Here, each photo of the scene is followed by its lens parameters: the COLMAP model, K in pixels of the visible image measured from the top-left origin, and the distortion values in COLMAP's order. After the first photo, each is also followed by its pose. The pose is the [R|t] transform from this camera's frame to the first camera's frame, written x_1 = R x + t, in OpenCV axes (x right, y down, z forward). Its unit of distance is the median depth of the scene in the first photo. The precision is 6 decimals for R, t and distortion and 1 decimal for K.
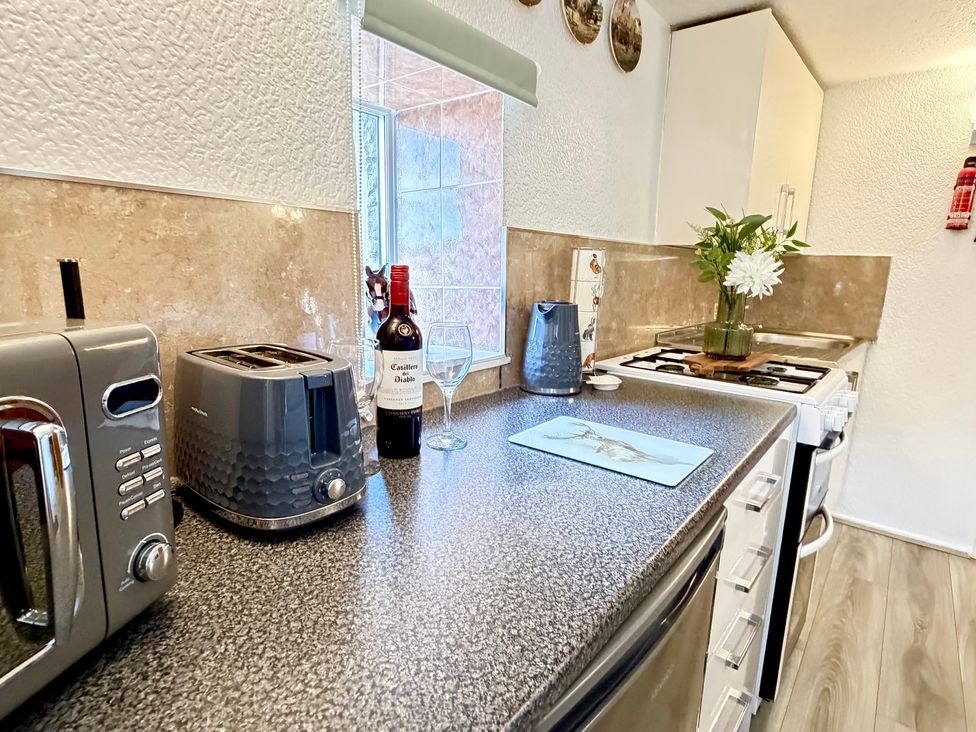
lens RADIAL K [[553.2, 0, 495.3], [0, 553.2, 370.6], [0, 0, 1]] dist [-0.002401, -0.000152]
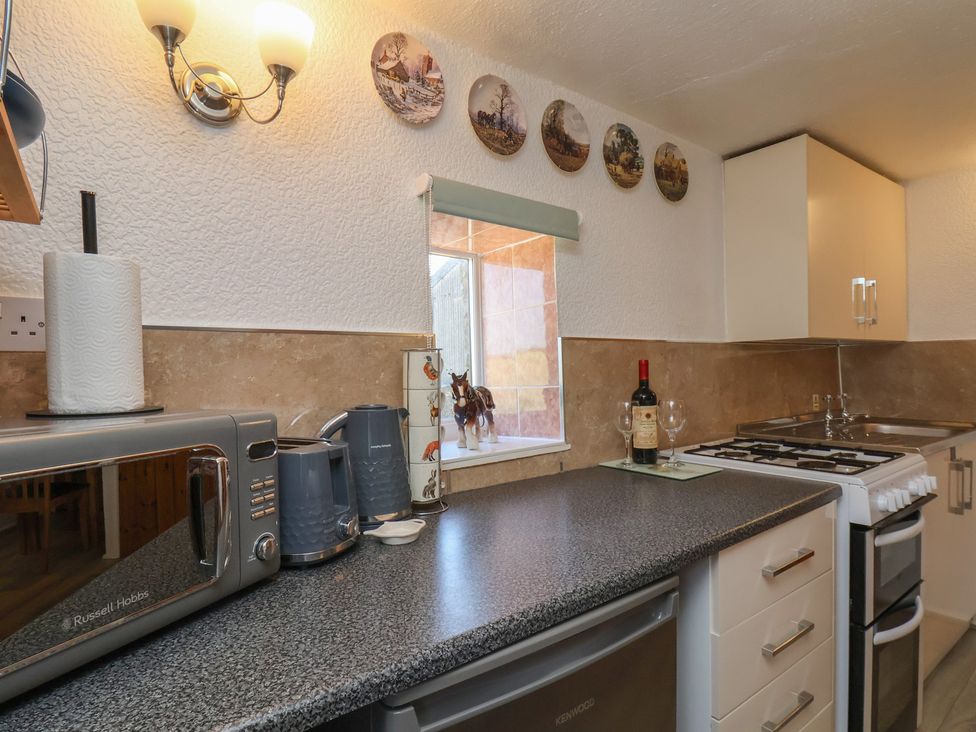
lens RADIAL K [[553.2, 0, 495.3], [0, 553.2, 370.6], [0, 0, 1]] dist [-0.002401, -0.000152]
pose [[0.968048, -0.045812, -0.246545, 0.165494], [-0.000731, 0.982651, -0.185462, 0.039257], [0.250765, 0.179717, 0.951220, -0.179785]]
